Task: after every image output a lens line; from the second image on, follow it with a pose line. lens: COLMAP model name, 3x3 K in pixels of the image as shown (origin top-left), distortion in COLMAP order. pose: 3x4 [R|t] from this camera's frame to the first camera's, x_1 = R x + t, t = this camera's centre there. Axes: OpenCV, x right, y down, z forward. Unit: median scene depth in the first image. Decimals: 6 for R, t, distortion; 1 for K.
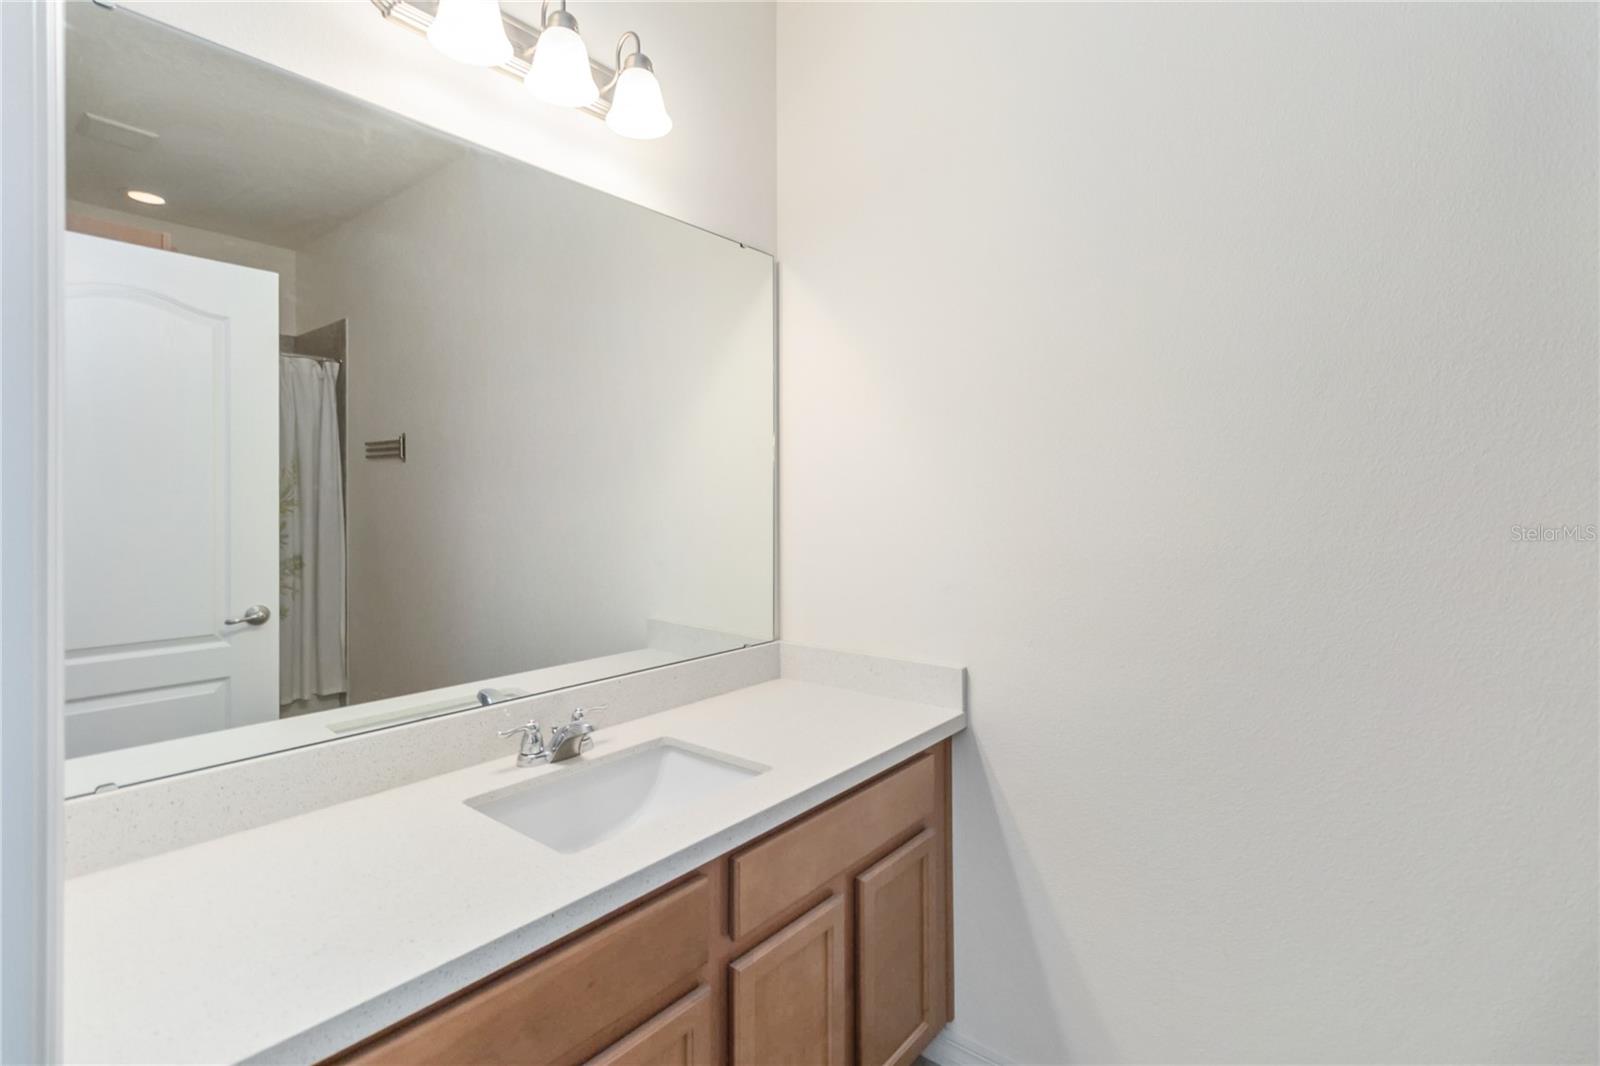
lens RADIAL K [[750.6, 0, 801.4], [0, 750.6, 498.4], [0, 0, 1]] dist [-0.002341, 0.000442]
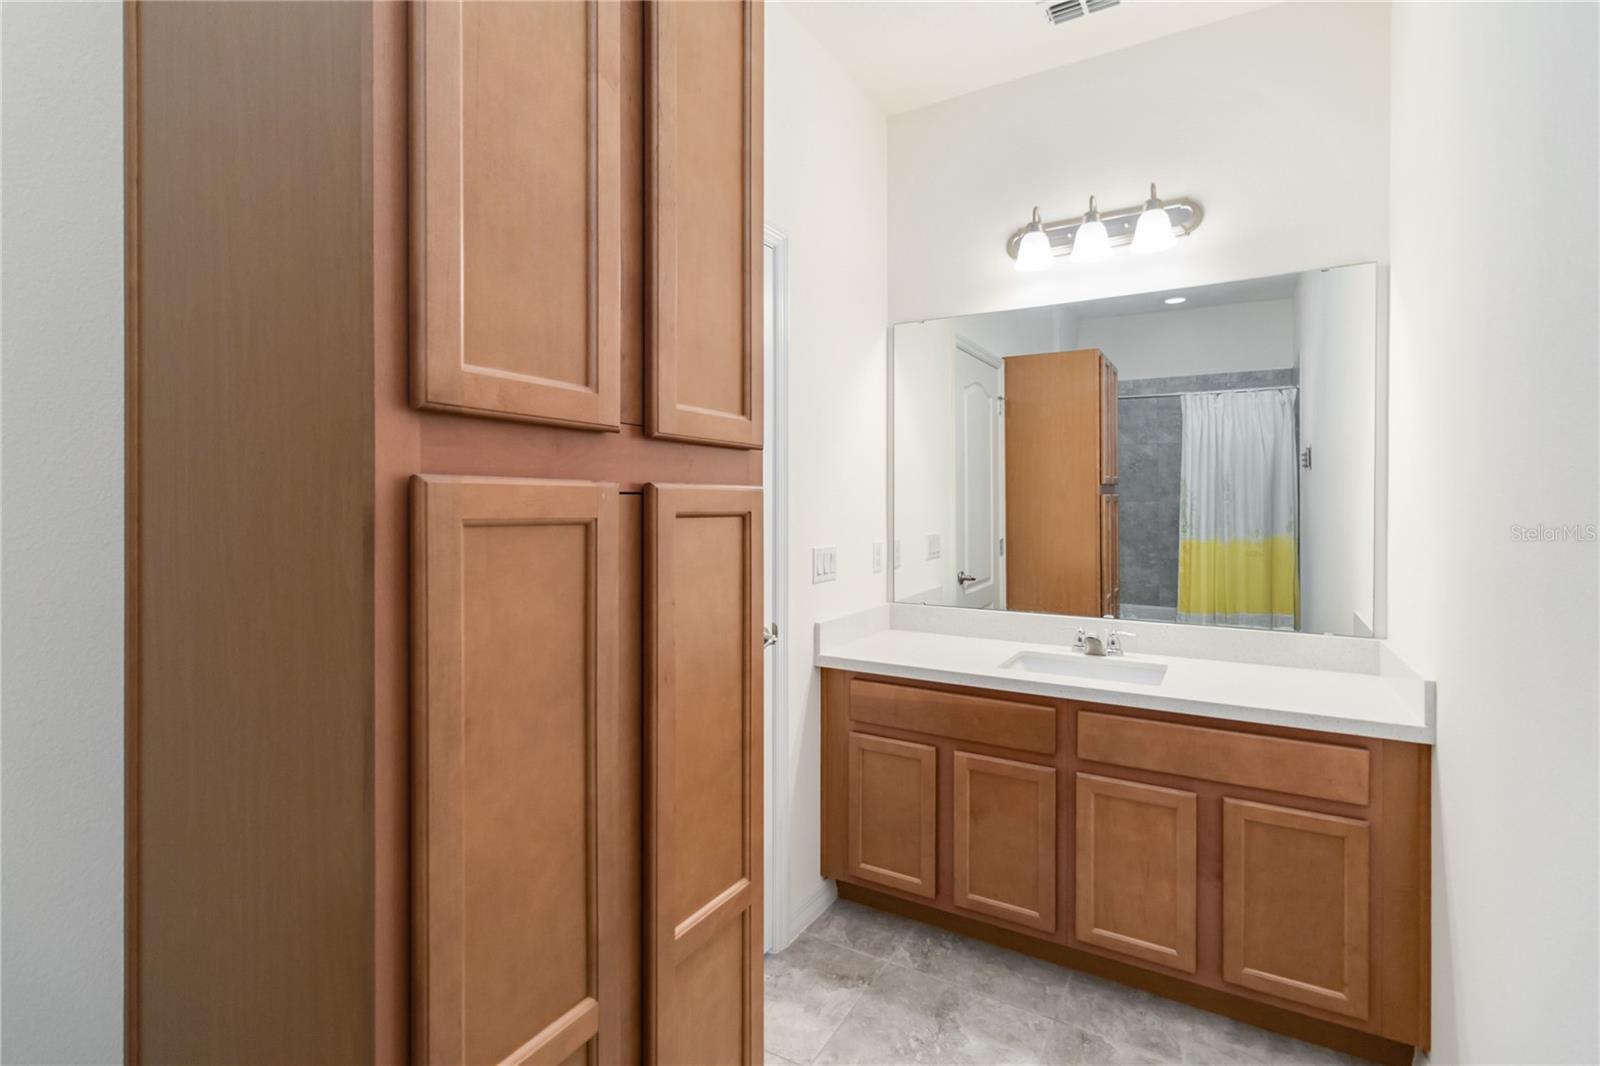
lens RADIAL K [[750.6, 0, 801.4], [0, 750.6, 498.4], [0, 0, 1]] dist [-0.002341, 0.000442]
pose [[0.141587, -0.007126, -0.989900, 1.133237], [0.001318, 0.999975, -0.007010, 0.008211], [0.989925, -0.000312, 0.141593, 0.102681]]
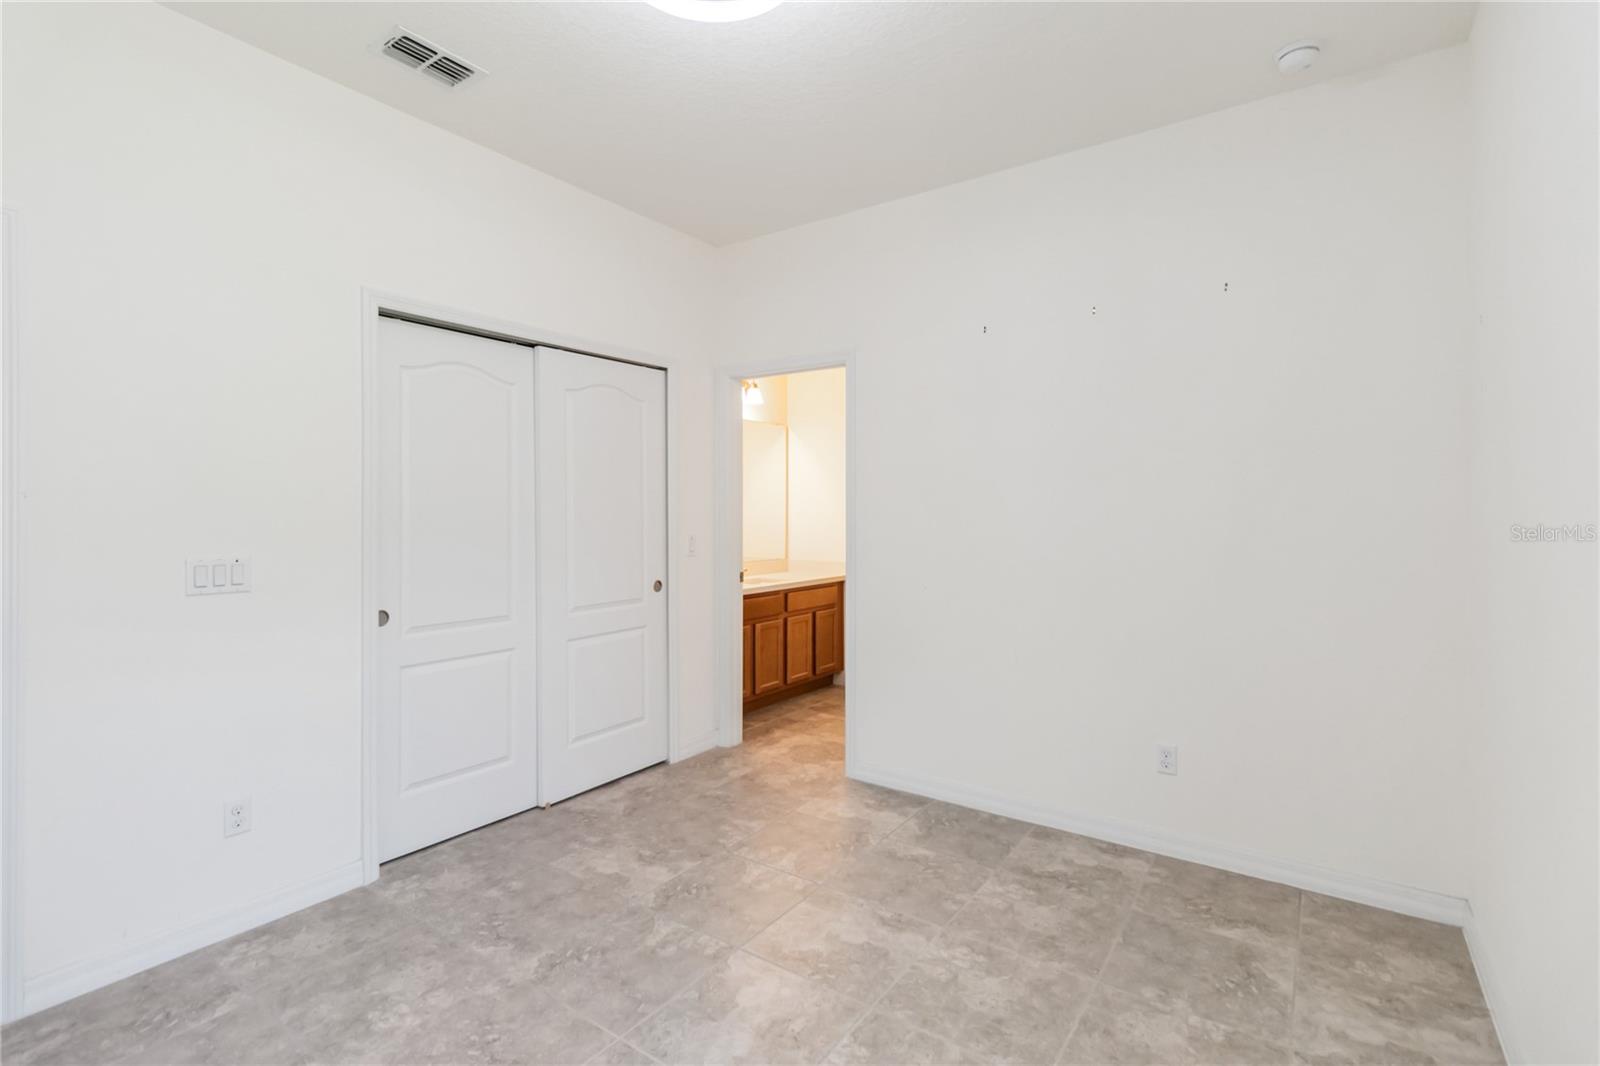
lens RADIAL K [[750.6, 0, 801.4], [0, 750.6, 498.4], [0, 0, 1]] dist [-0.002341, 0.000442]
pose [[0.997583, 0.004104, 0.069367, -0.230716], [-0.003328, 0.999931, -0.011300, -0.009685], [-0.069408, 0.011042, 0.997527, -2.478343]]
